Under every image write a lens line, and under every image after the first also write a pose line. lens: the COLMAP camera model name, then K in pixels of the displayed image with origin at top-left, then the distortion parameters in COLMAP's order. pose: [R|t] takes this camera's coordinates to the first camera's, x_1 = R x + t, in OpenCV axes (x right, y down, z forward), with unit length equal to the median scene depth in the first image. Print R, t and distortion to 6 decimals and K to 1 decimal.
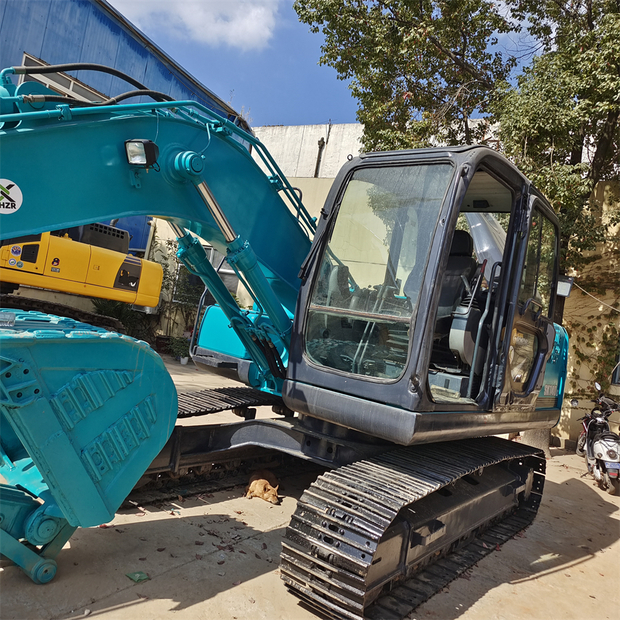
lens RADIAL K [[565.7, 0, 315.0], [0, 565.7, 306.1], [0, 0, 1]] dist [0.047594, 0.000000]
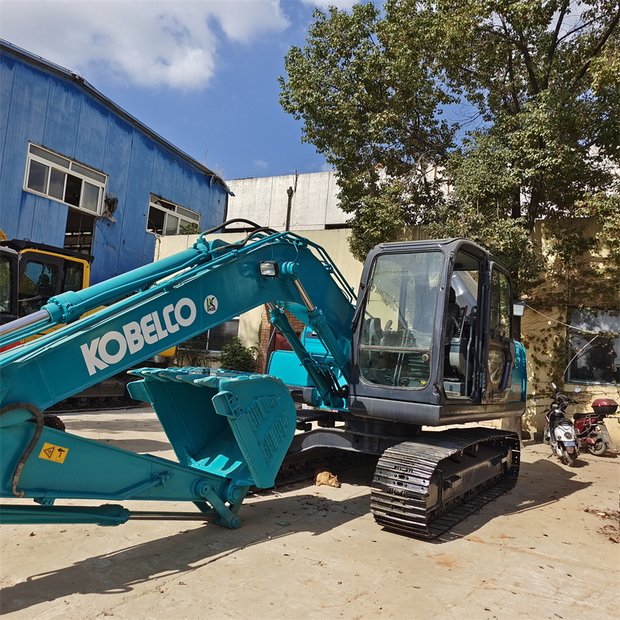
lens RADIAL K [[565.7, 0, 315.5], [0, 565.7, 308.2], [0, 0, 1]] dist [0.047594, 0.000000]
pose [[0.993601, -0.091052, 0.066832, -0.132700], [0.094358, 0.994375, -0.048107, -0.024557], [-0.062075, 0.054105, 0.996604, -0.320894]]
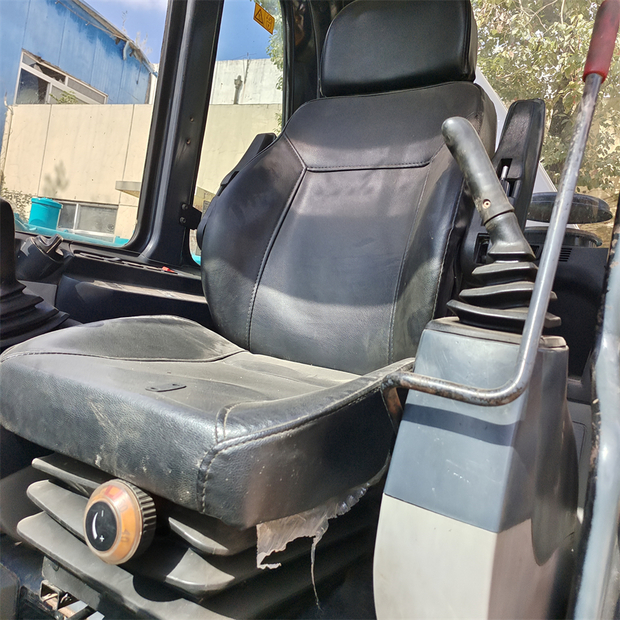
lens RADIAL K [[565.7, 0, 311.8], [0, 565.7, 307.9], [0, 0, 1]] dist [0.047594, 0.000000]
pose [[0.995391, -0.022165, 0.093299, 0.130333], [0.016854, 0.998213, 0.057327, -0.007563], [-0.094403, -0.055491, 0.993986, 0.537774]]
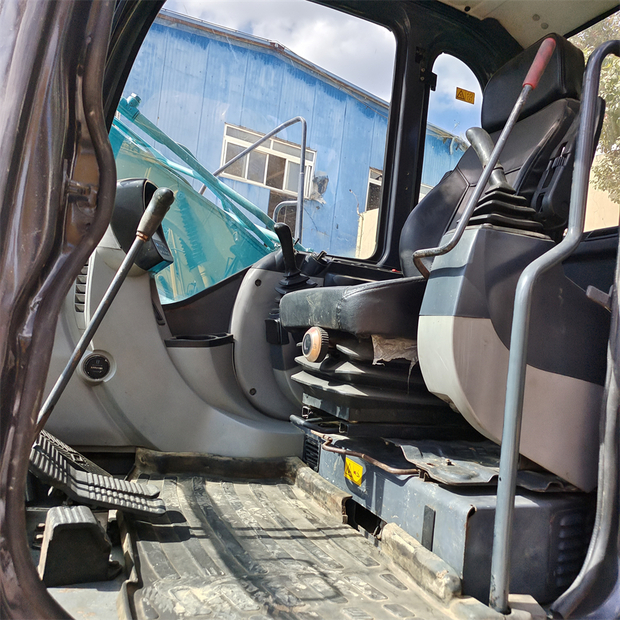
lens RADIAL K [[565.7, 0, 315.6], [0, 565.7, 305.3], [0, 0, 1]] dist [0.047594, 0.000000]
pose [[0.879651, -0.112187, -0.462199, 0.198982], [0.067962, 0.991459, -0.111308, 0.038349], [0.470739, 0.066500, 0.879763, 0.456376]]
